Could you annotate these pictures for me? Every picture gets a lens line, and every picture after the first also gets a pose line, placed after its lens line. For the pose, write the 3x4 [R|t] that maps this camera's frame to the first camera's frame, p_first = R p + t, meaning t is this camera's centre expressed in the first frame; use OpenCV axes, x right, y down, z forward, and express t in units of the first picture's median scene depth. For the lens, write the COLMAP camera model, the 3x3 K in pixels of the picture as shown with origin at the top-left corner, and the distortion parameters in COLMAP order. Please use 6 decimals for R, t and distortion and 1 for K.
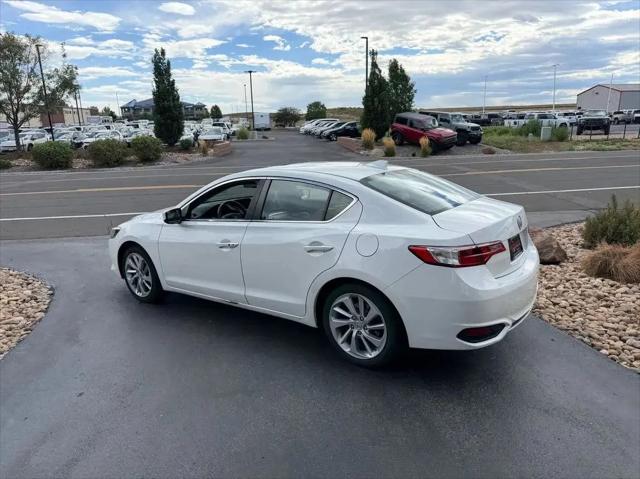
lens RADIAL K [[451.8, 0, 322.9], [0, 451.8, 239.1], [0, 0, 1]] dist [0.039552, -0.047620]
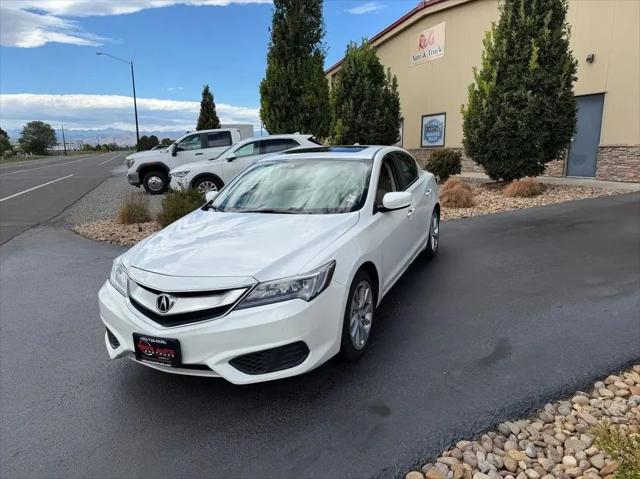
lens RADIAL K [[451.8, 0, 322.3], [0, 451.8, 246.2], [0, 0, 1]] dist [0.039552, -0.047620]
pose [[-0.210523, -0.180062, 0.960863, -0.168028], [0.260730, 0.936946, 0.232705, -0.030355], [-0.942178, 0.299515, -0.150301, 0.187663]]
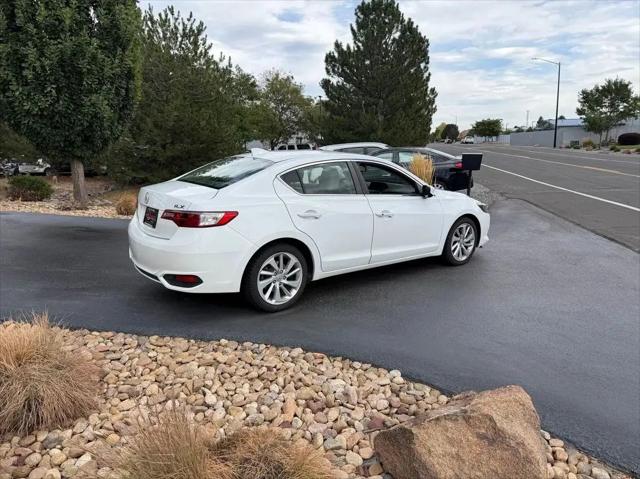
lens RADIAL K [[451.8, 0, 322.7], [0, 451.8, 237.3], [0, 0, 1]] dist [0.039552, -0.047620]
pose [[-0.276057, 0.226180, -0.934149, 0.168292], [-0.207548, 0.934958, 0.287710, -0.044581], [0.938465, 0.273306, -0.211159, 0.197573]]
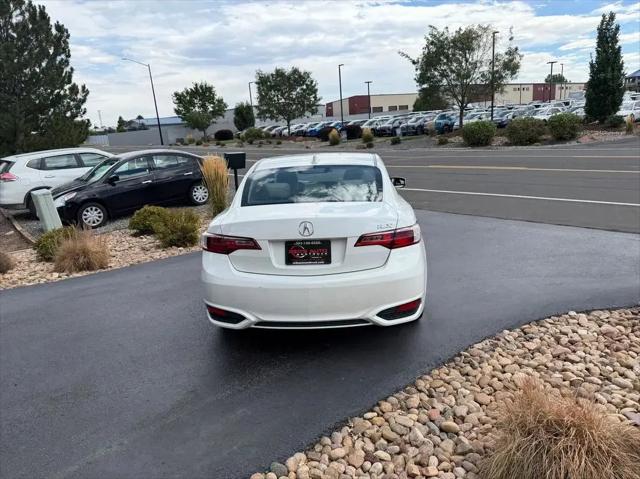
lens RADIAL K [[451.8, 0, 323.6], [0, 451.8, 236.3], [0, 0, 1]] dist [0.039552, -0.047620]
pose [[0.550643, 0.190462, -0.812722, 0.137354], [-0.152950, 0.980159, 0.126073, -0.016279], [0.820609, 0.054885, 0.568849, 0.056815]]
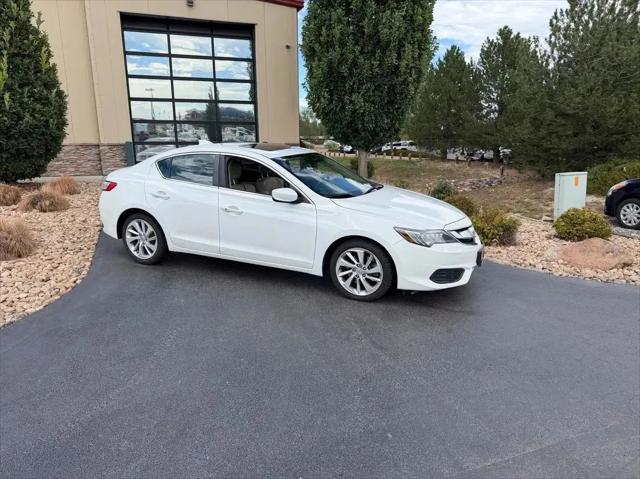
lens RADIAL K [[451.8, 0, 324.3], [0, 451.8, 245.2], [0, 0, 1]] dist [0.039552, -0.047620]
pose [[-0.977067, 0.074582, -0.199444, 0.007304], [-0.026132, 0.887573, 0.459926, -0.074926], [0.211323, 0.454590, -0.865269, 0.337230]]
